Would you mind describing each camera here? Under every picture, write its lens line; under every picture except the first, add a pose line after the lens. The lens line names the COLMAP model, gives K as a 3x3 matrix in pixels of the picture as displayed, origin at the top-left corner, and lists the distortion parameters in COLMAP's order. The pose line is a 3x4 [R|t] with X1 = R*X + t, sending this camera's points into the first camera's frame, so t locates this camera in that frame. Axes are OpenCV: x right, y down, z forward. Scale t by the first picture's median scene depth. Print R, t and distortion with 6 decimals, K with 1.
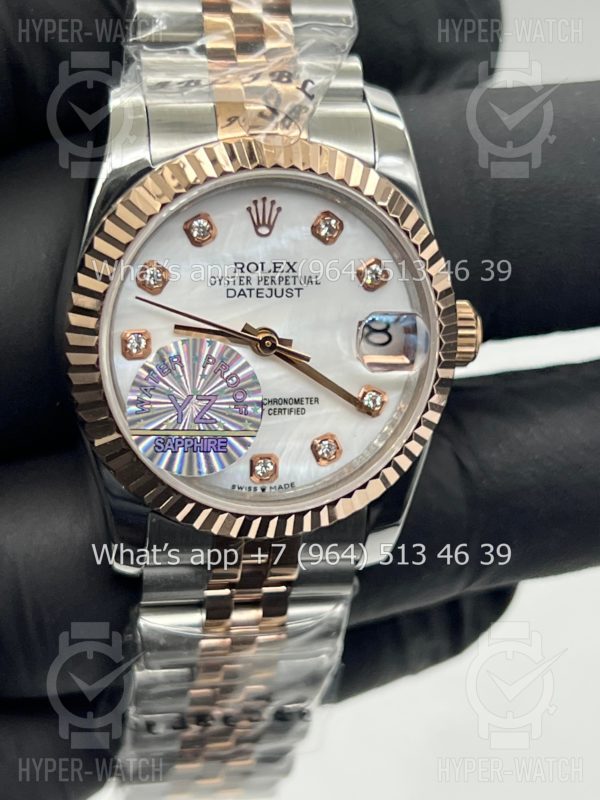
lens RADIAL K [[1797.6, 0, 300.0], [0, 1797.6, 400.0], [0, 0, 1]] dist [0.096512, 0.480662]
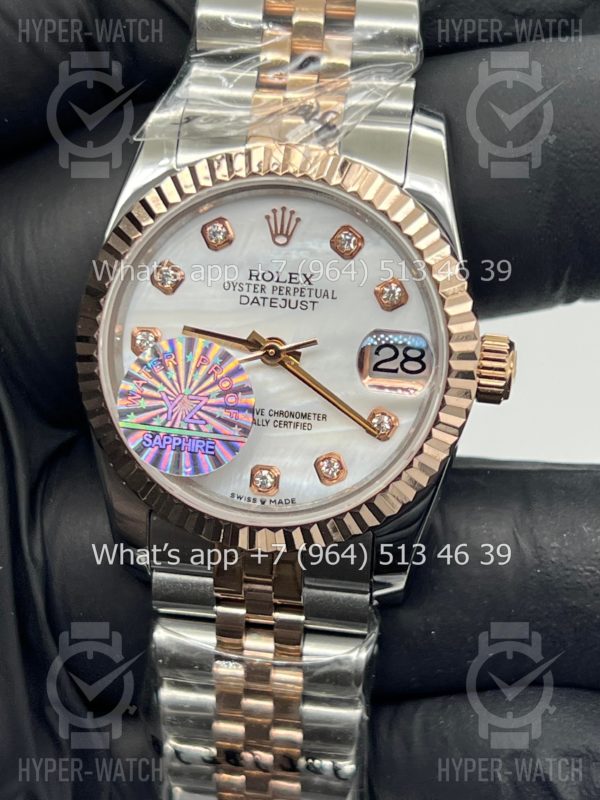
lens RADIAL K [[1797.6, 0, 300.0], [0, 1797.6, 400.0], [0, 0, 1]] dist [0.096512, 0.480662]
pose [[0.942835, 0.087121, -0.321672, 0.316406], [-0.113726, 0.991395, -0.064827, 0.056896], [0.313256, 0.097704, 0.944629, 0.069091]]
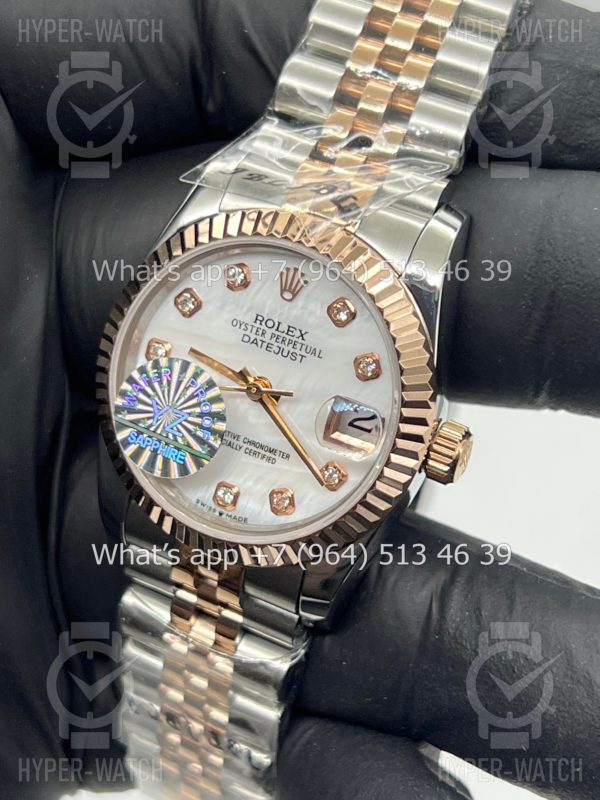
lens RADIAL K [[1797.6, 0, 300.0], [0, 1797.6, 400.0], [0, 0, 1]] dist [0.096512, 0.480662]
pose [[0.804843, 0.331814, -0.492065, 0.557973], [-0.361725, 0.931569, 0.036531, -0.076747], [0.470514, 0.148590, 0.869792, 0.034381]]
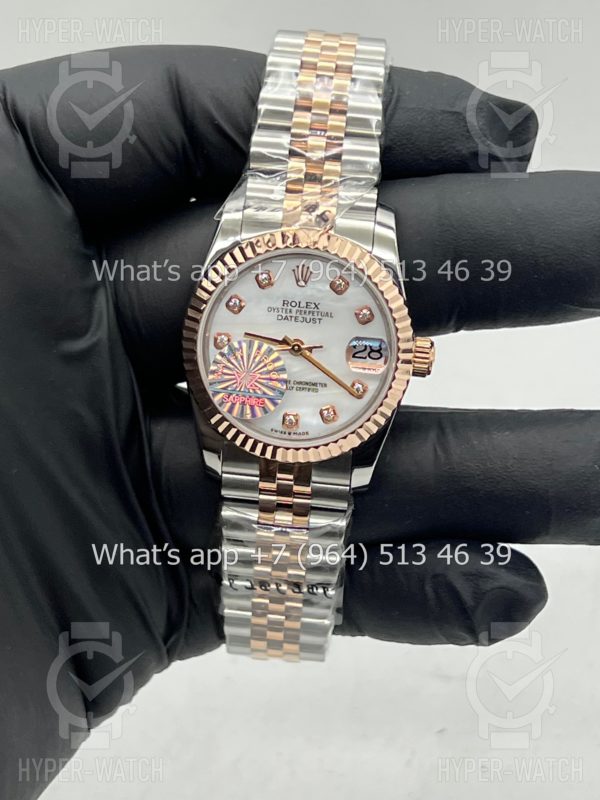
lens RADIAL K [[1774.6, 0, 300.0], [0, 1774.6, 400.0], [0, 0, 1]] dist [-0.220301, -0.053850]
pose [[0.960747, 0.100193, -0.258701, 0.429869], [-0.113231, 0.992918, -0.035960, 0.078763], [0.253266, 0.063841, 0.965288, -0.641382]]
